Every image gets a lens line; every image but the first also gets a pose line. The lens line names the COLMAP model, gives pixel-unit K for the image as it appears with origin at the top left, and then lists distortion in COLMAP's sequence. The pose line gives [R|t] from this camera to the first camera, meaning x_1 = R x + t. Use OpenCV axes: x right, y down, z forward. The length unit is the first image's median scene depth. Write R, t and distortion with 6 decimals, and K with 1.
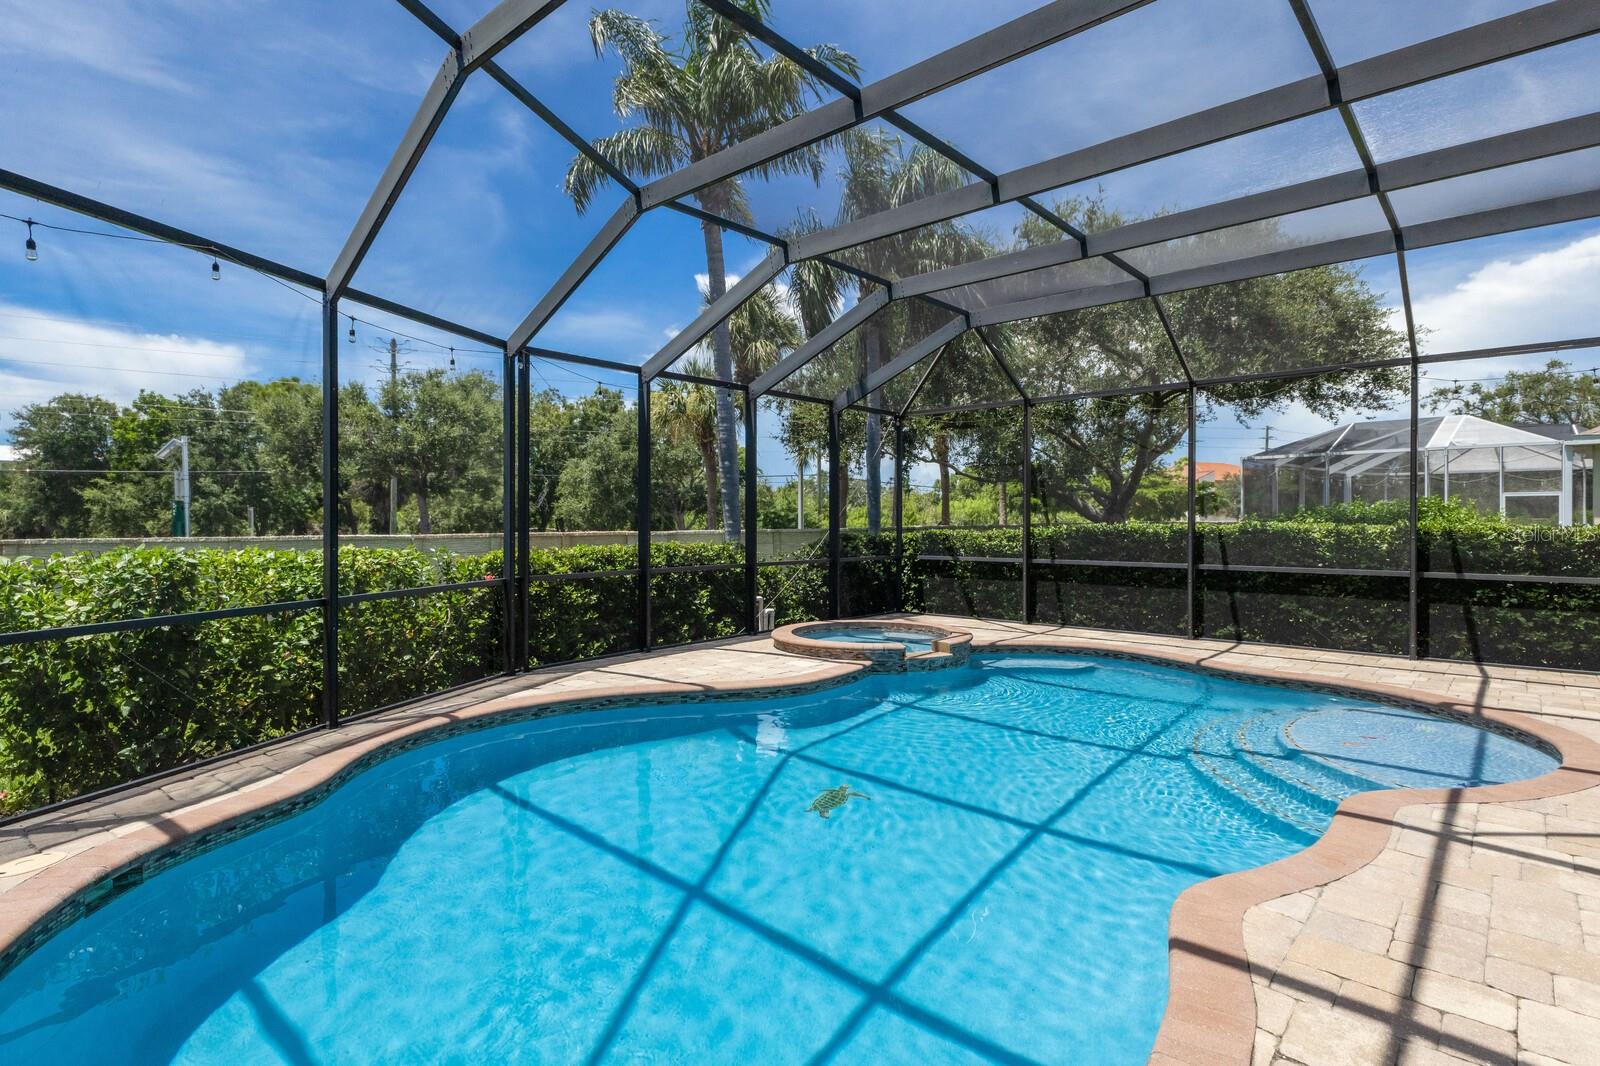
lens RADIAL K [[824.4, 0, 802.8], [0, 824.4, 529.6], [0, 0, 1]] dist [-0.000145, 0.000056]
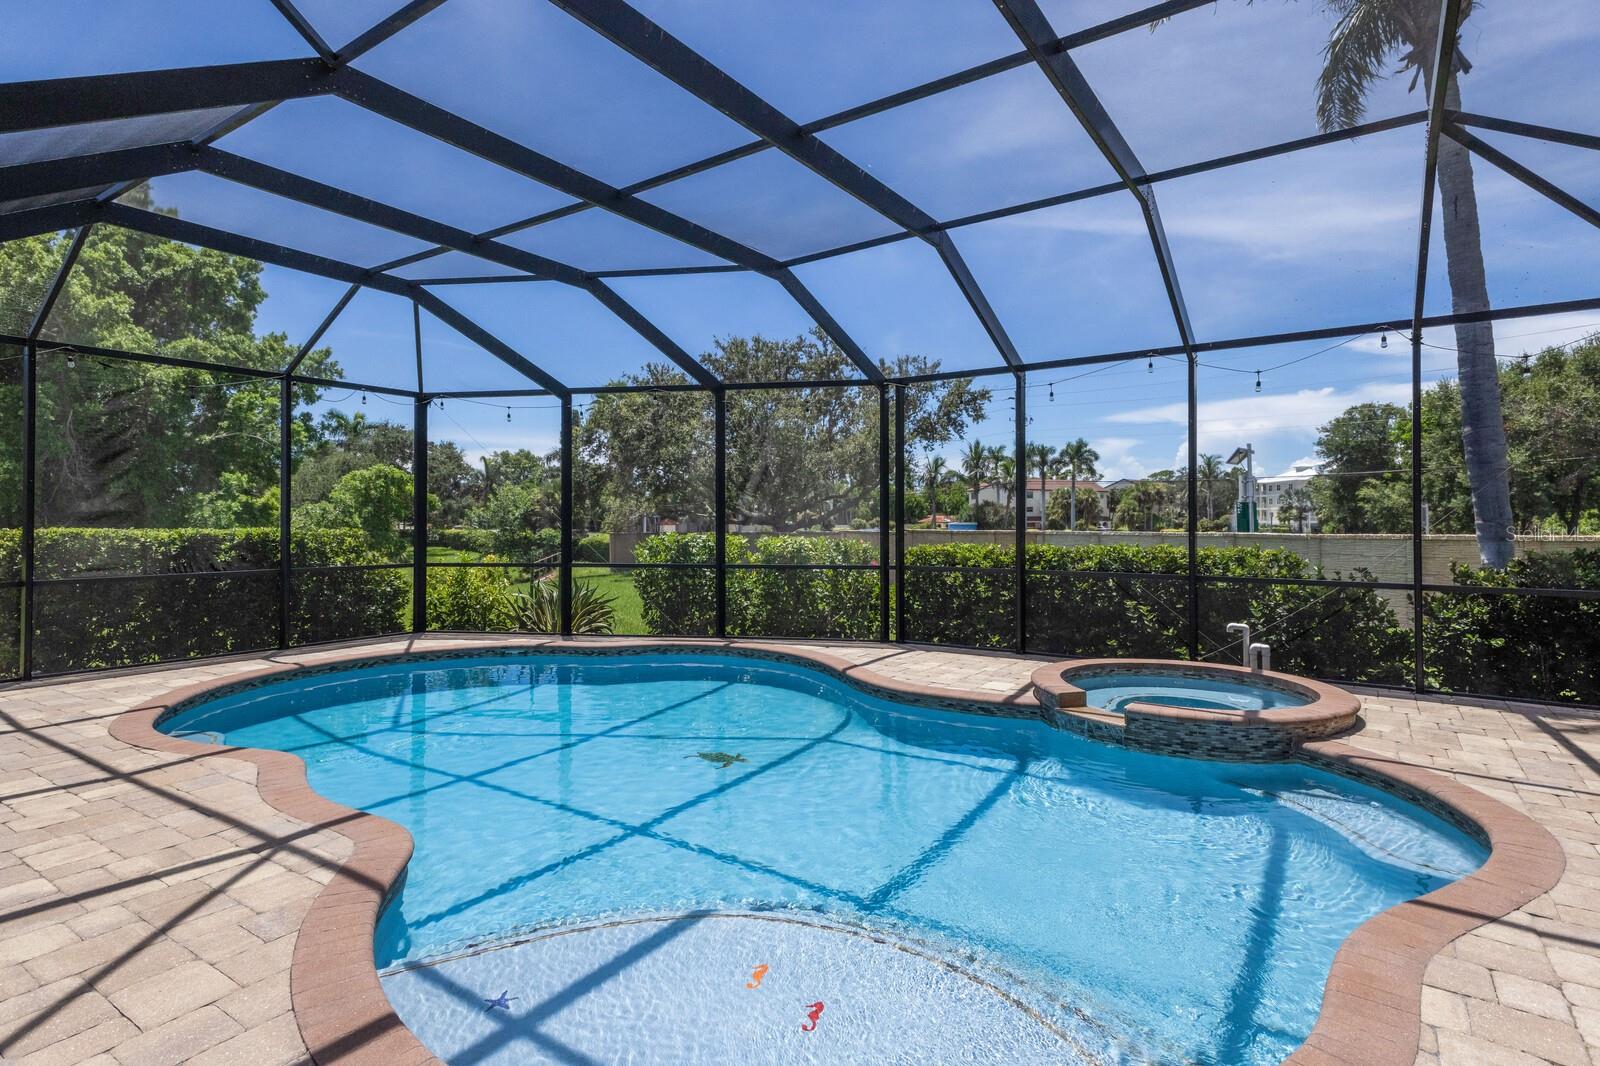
lens RADIAL K [[824.4, 0, 802.8], [0, 824.4, 525.1], [0, 0, 1]] dist [-0.000145, 0.000056]
pose [[0.123743, 0.004208, -0.992305, 1.637529], [-0.005077, 0.999981, 0.003607, -0.001308], [0.992301, 0.004592, 0.123762, 1.351553]]
